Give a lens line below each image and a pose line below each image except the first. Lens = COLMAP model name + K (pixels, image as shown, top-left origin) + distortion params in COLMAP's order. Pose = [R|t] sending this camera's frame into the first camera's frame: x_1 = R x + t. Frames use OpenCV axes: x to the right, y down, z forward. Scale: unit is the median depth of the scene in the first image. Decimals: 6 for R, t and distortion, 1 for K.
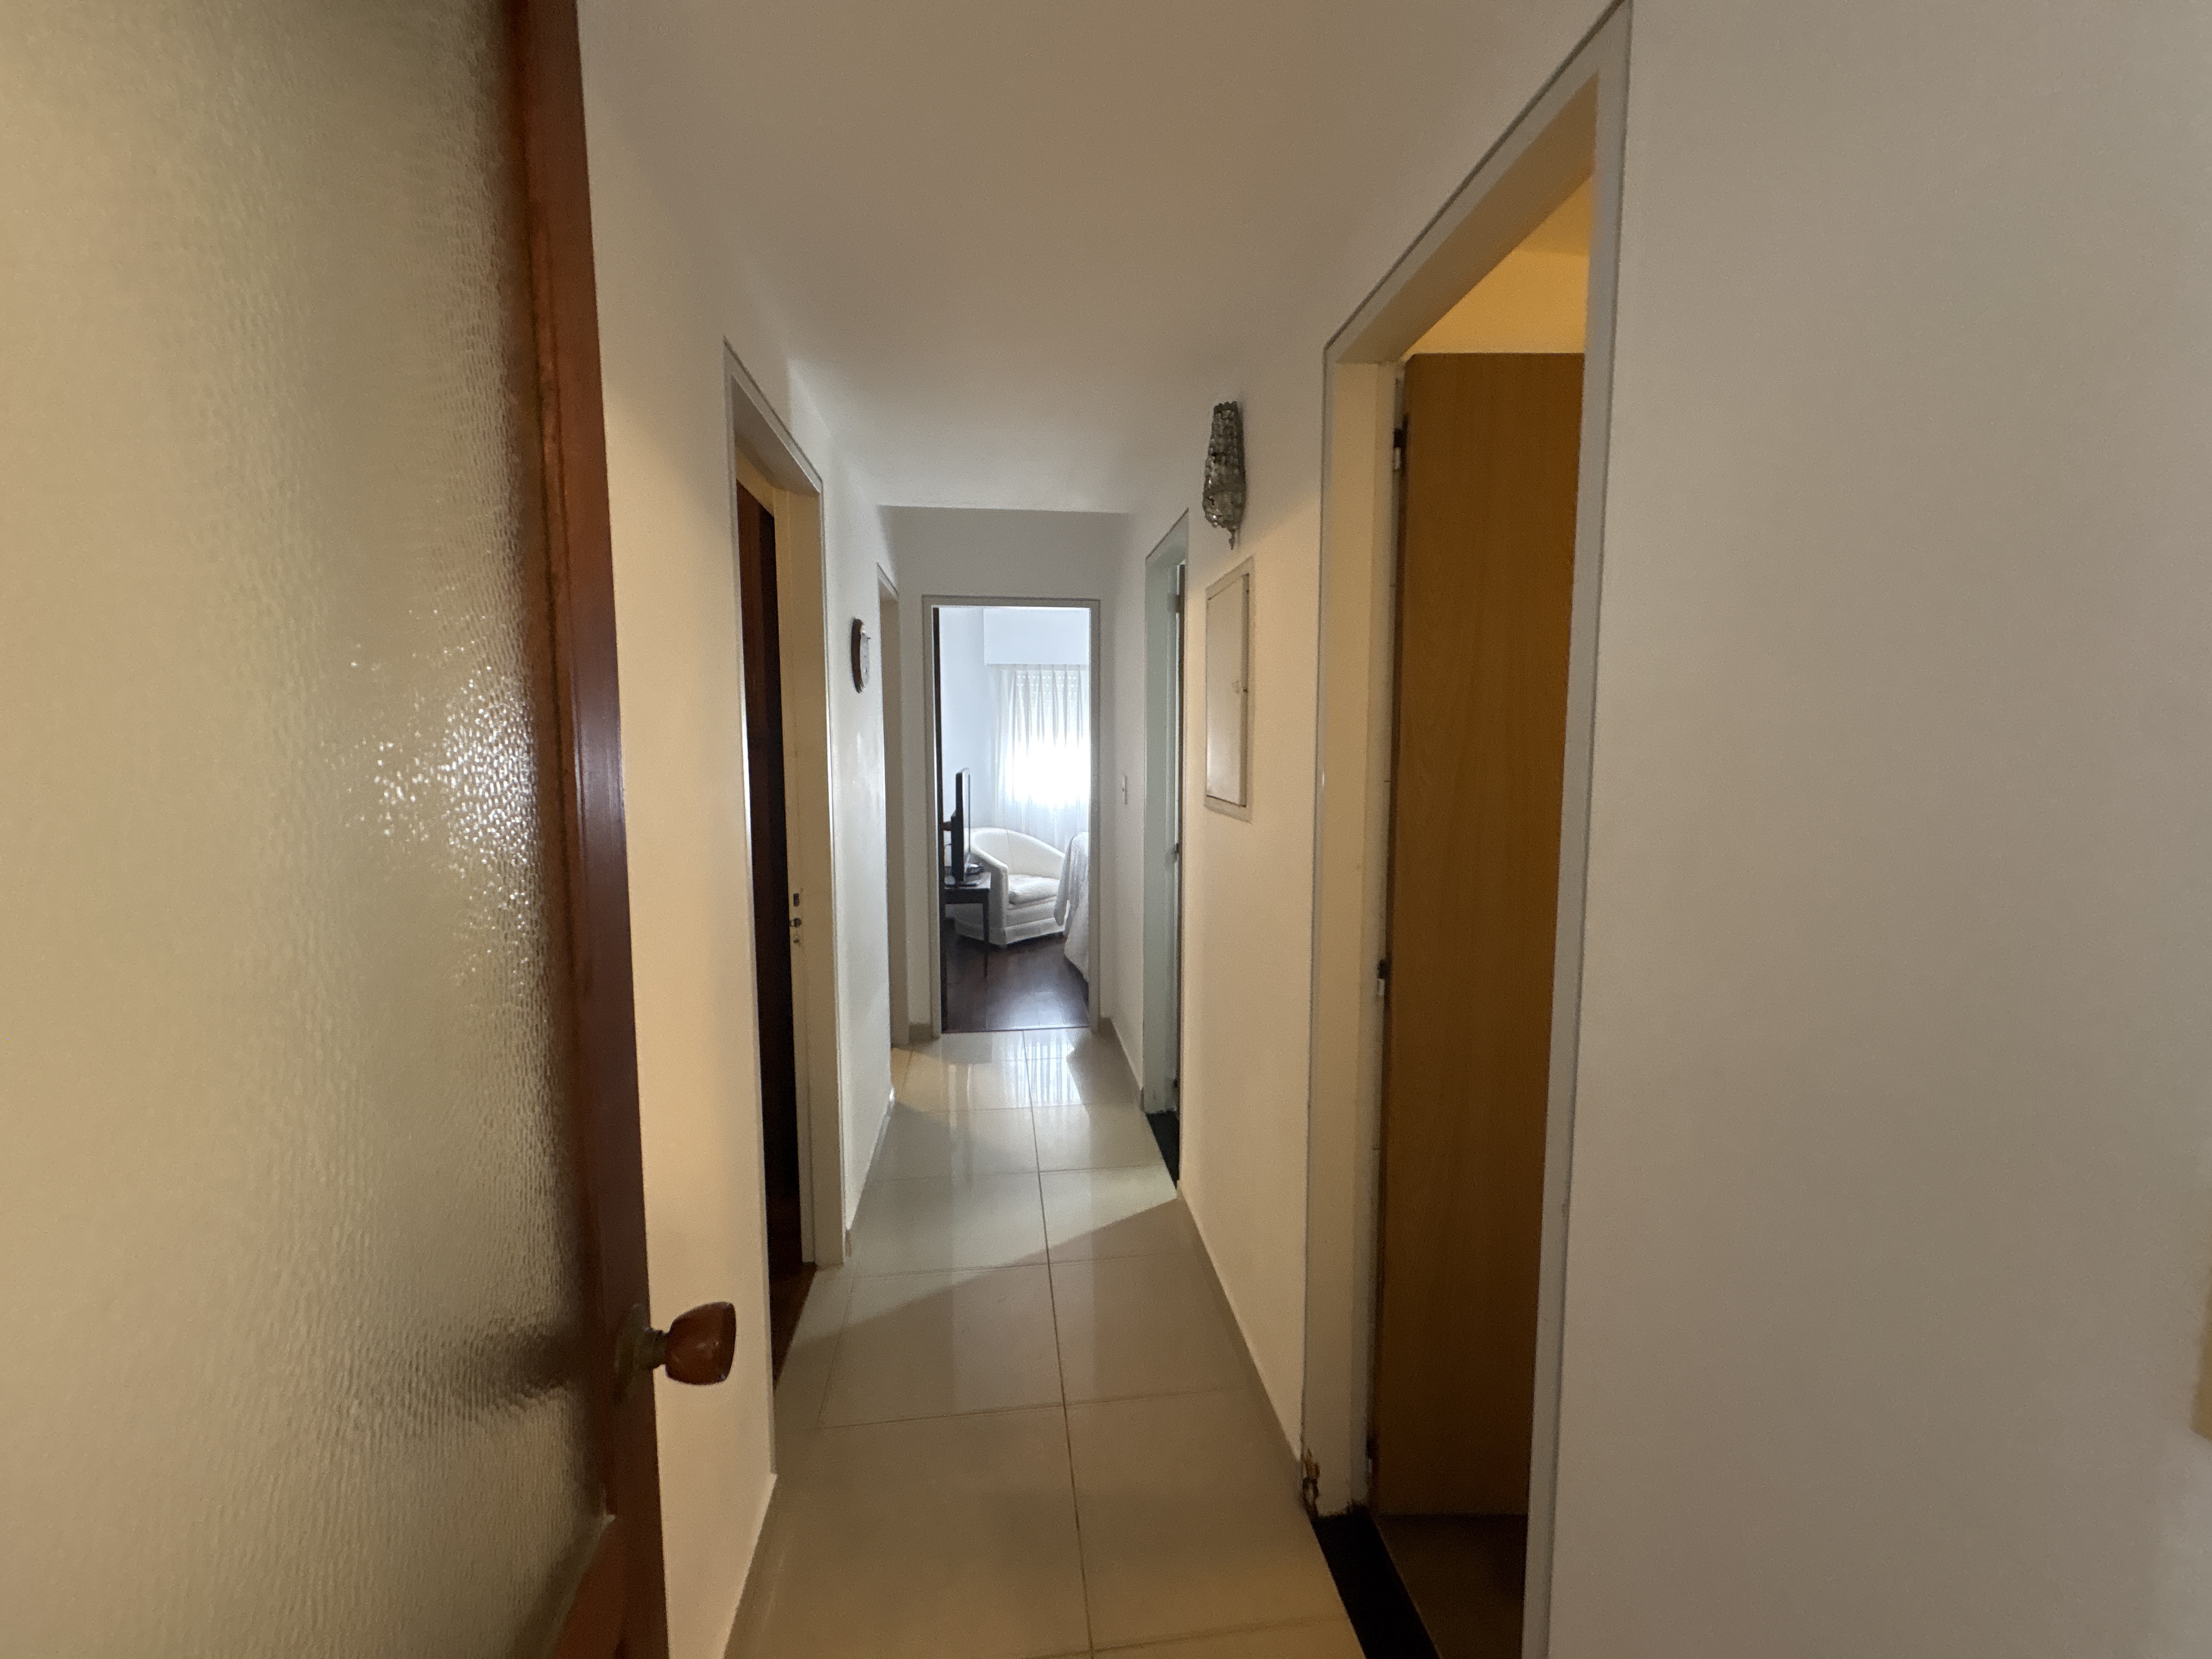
lens RADIAL K [[886.3, 0, 1095.3], [0, 886.3, 829.3], [0, 0, 1]] dist [-0.002248, 0.000340]
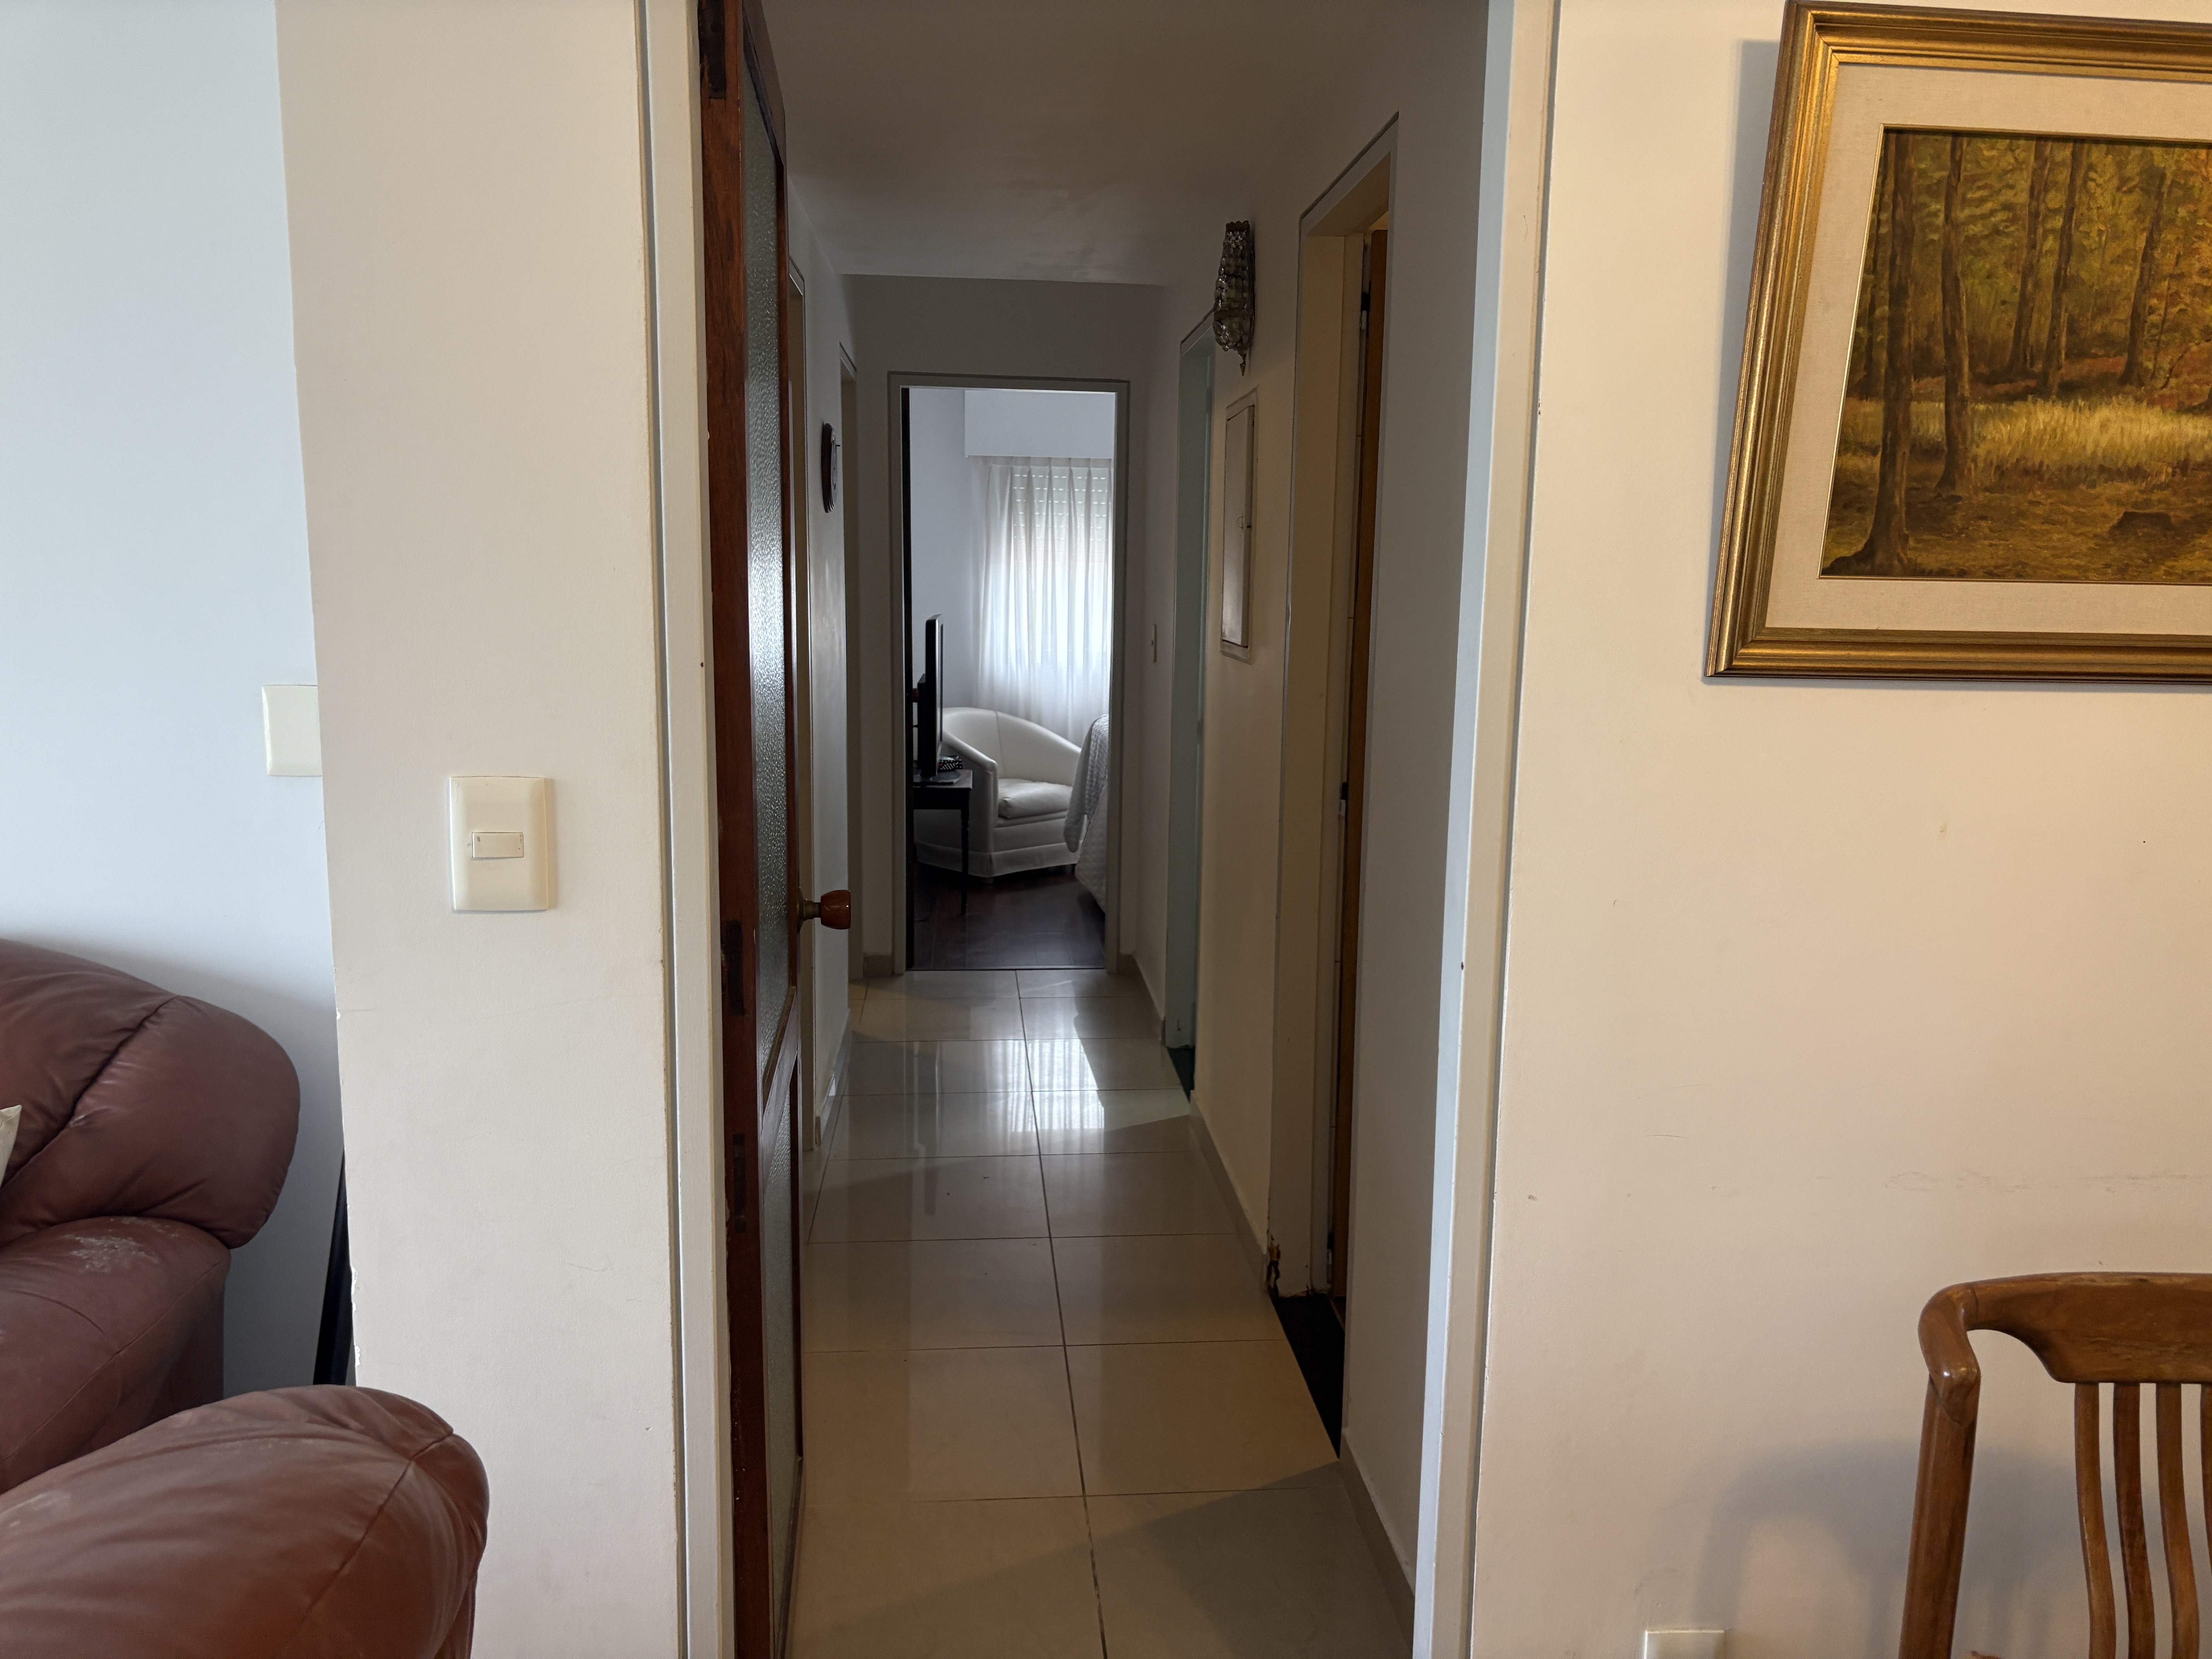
lens RADIAL K [[1677.6, 0, 1105.6], [0, 1677.6, 912.0], [0, 0, 1]] dist [0.002785, -0.002989]
pose [[0.999323, 0.022935, -0.028769, 0.030872], [-0.020044, 0.995079, 0.097041, 0.037642], [0.030853, -0.096399, 0.994864, -0.369911]]
